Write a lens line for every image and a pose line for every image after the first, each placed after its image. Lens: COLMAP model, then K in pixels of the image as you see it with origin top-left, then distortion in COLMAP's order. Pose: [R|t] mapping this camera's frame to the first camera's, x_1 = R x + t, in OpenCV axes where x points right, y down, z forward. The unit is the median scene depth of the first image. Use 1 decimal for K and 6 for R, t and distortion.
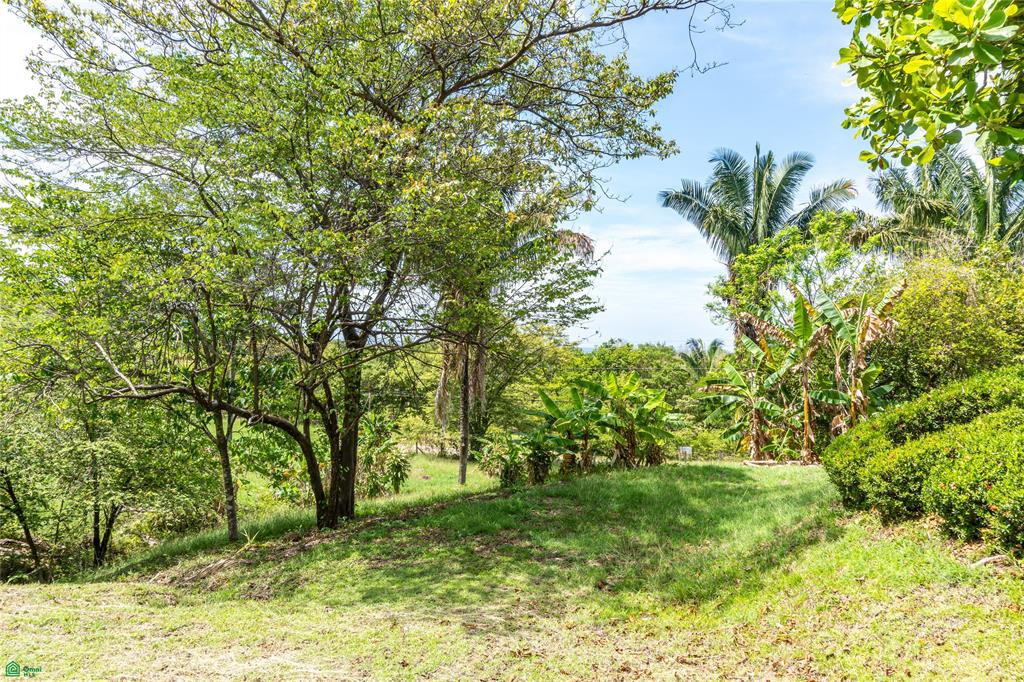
lens RADIAL K [[687.7, 0, 509.1], [0, 687.7, 332.6], [0, 0, 1]] dist [-0.088091, 0.007880]
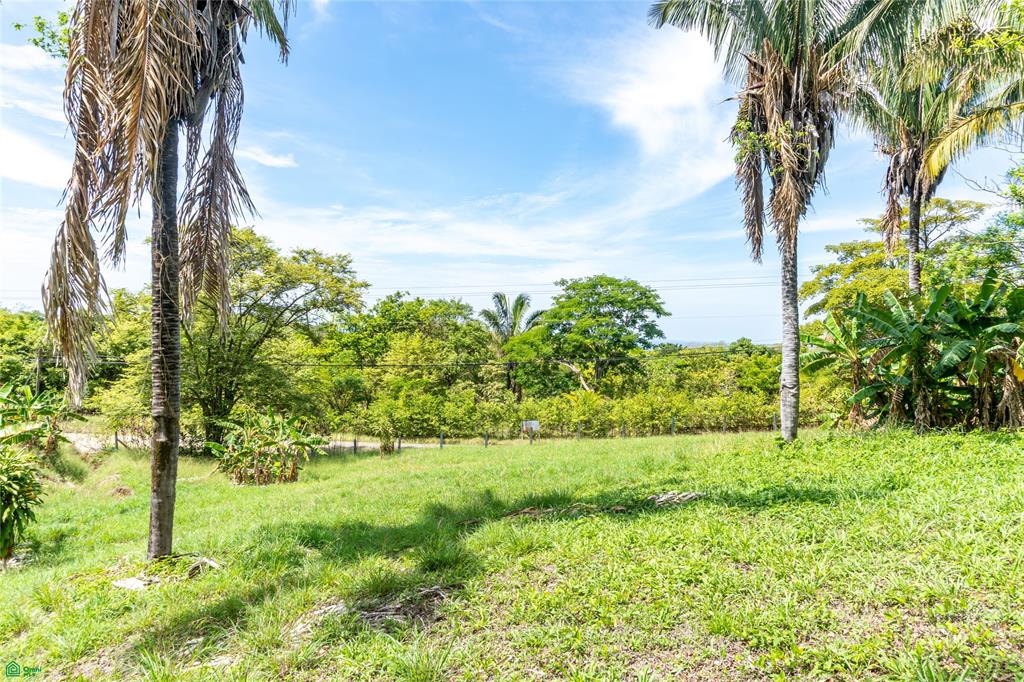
lens RADIAL K [[687.7, 0, 509.1], [0, 687.7, 332.6], [0, 0, 1]] dist [-0.088091, 0.007880]
pose [[0.937112, 0.001343, 0.349025, -0.007773], [-0.011389, 0.999578, 0.026733, 0.036187], [-0.348842, -0.029027, 0.936732, 0.224021]]
